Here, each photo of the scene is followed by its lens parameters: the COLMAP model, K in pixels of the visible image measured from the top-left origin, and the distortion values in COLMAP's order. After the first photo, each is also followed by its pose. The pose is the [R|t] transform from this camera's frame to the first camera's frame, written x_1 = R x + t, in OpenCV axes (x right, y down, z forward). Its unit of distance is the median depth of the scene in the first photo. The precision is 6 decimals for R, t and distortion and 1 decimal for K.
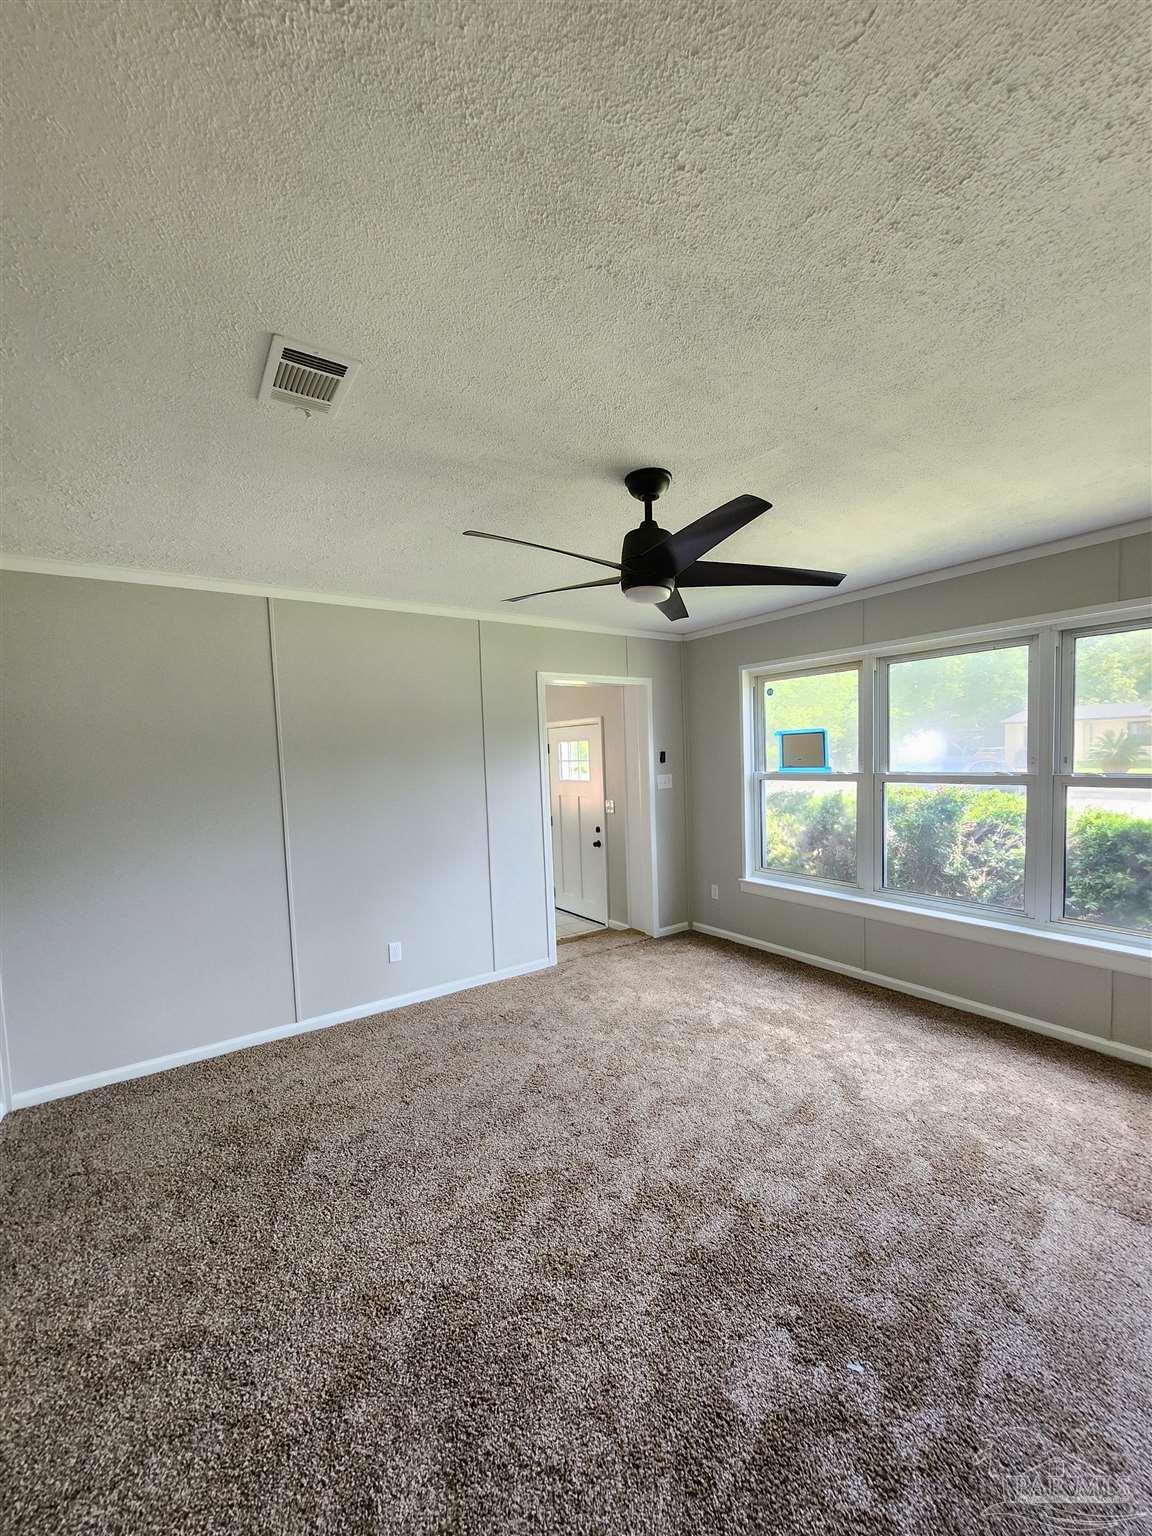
lens RADIAL K [[605.2, 0, 577.0], [0, 605.2, 769.9], [0, 0, 1]] dist [-0.009138, 0.002078]
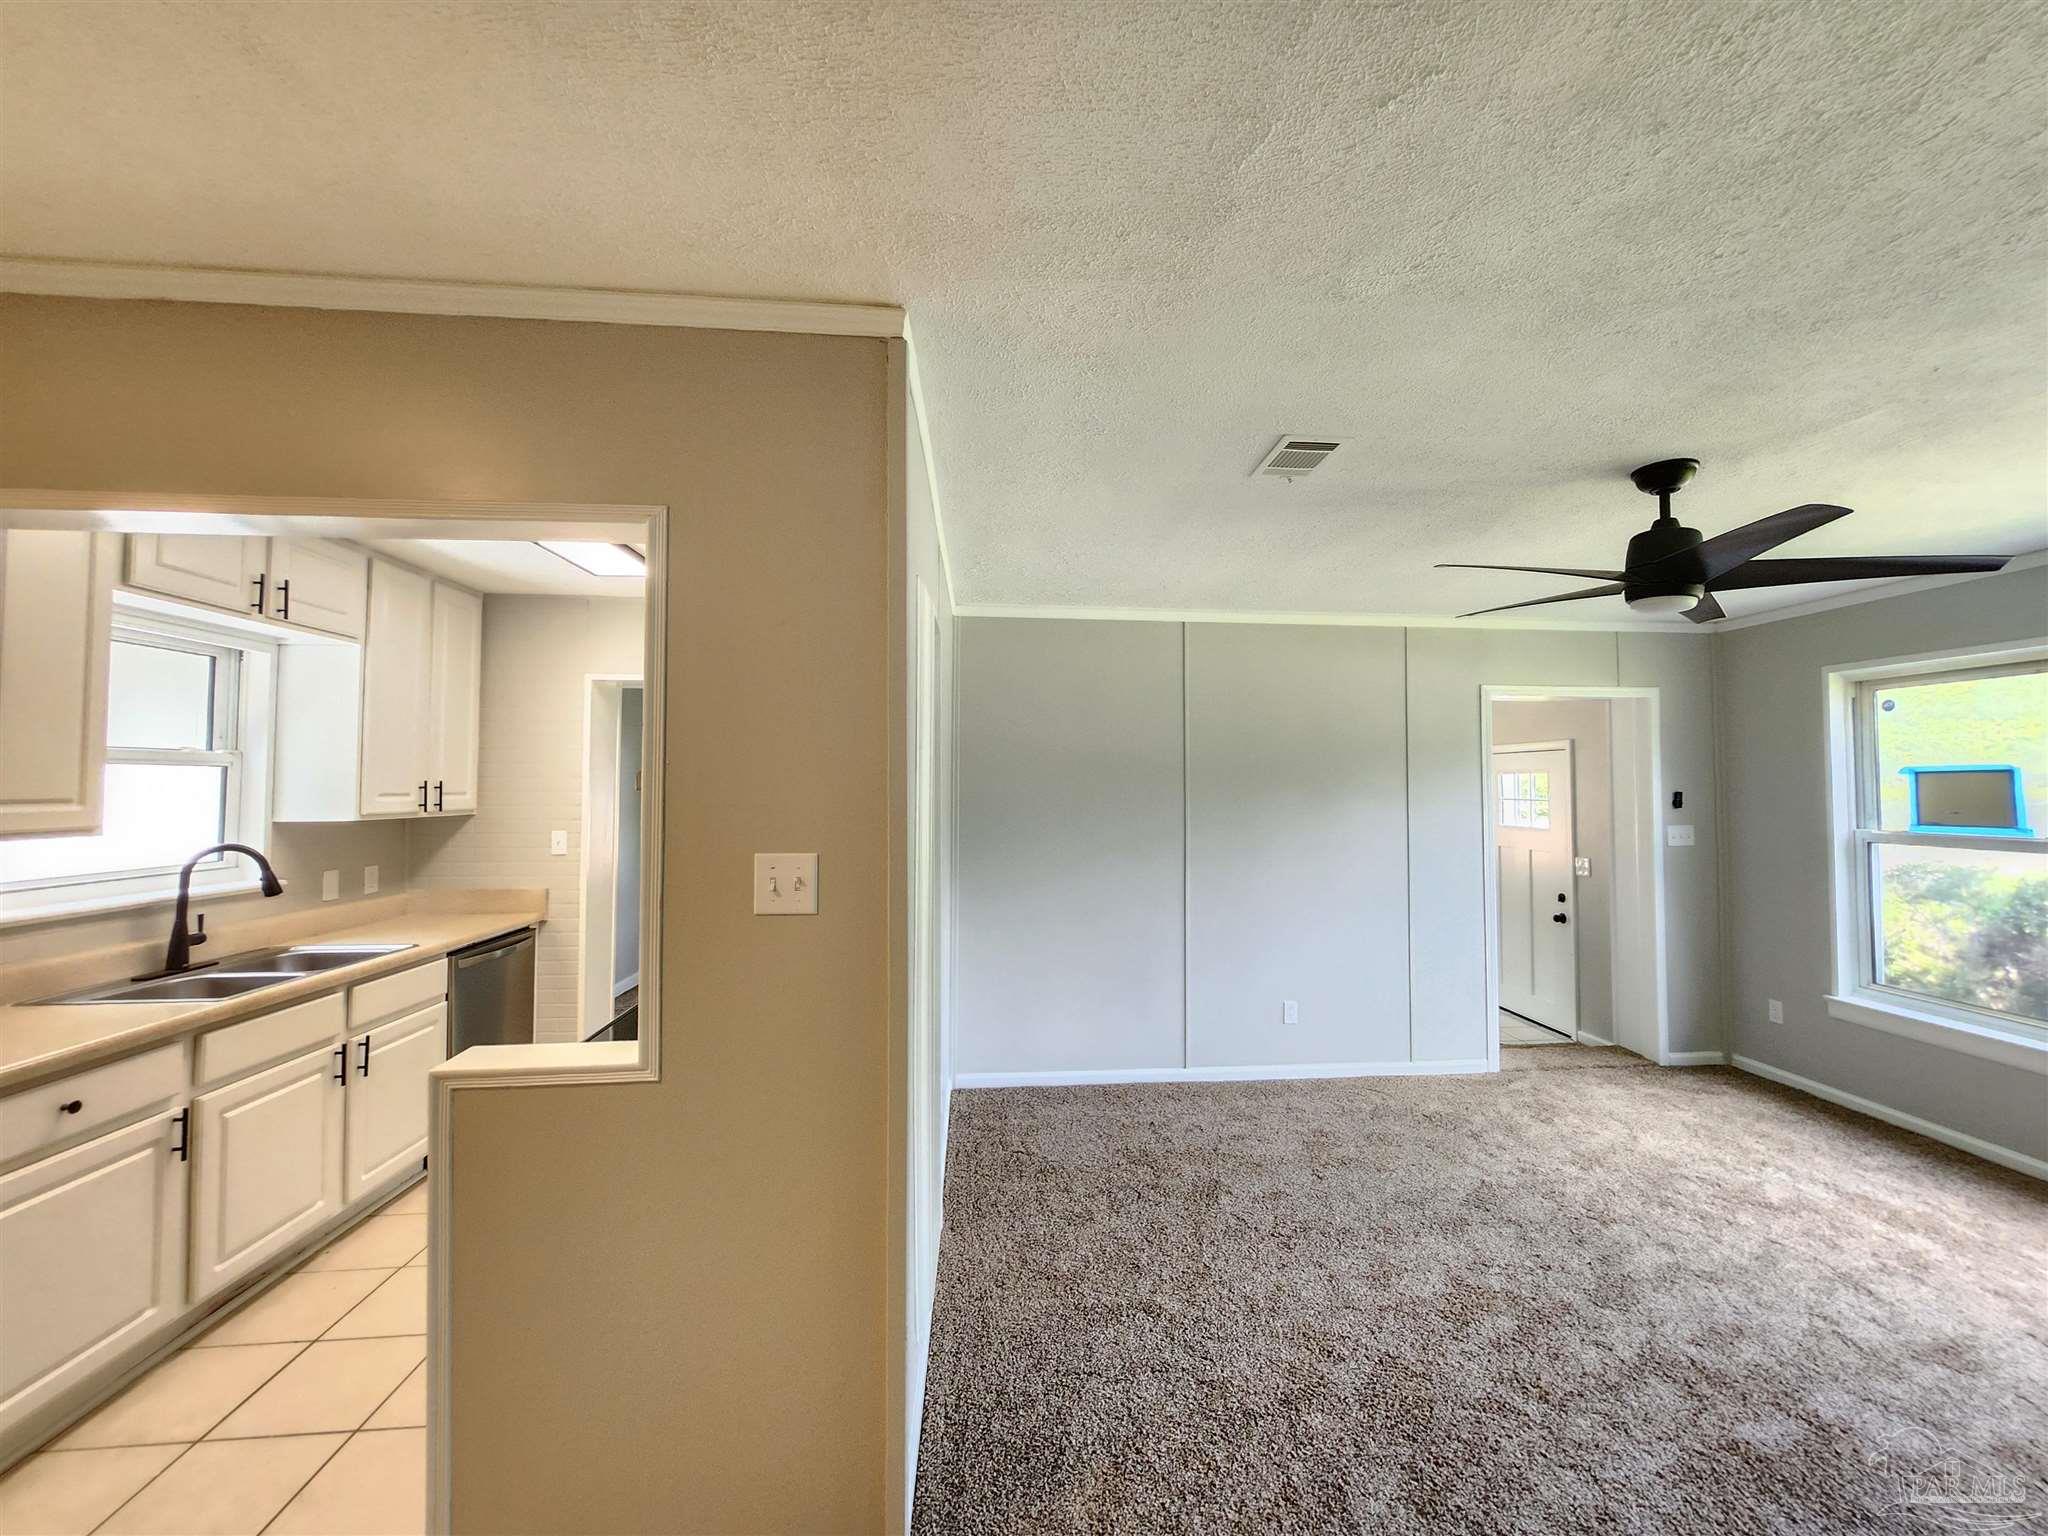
lens RADIAL K [[806.9, 0, 1046.6], [0, 806.9, 752.1], [0, 0, 1]] dist [-0.009138, 0.002078]
pose [[0.867719, 0.013331, -0.496877, -0.050580], [-0.044317, 0.997734, -0.050623, 0.004492], [0.495076, 0.065947, 0.866343, -0.271920]]
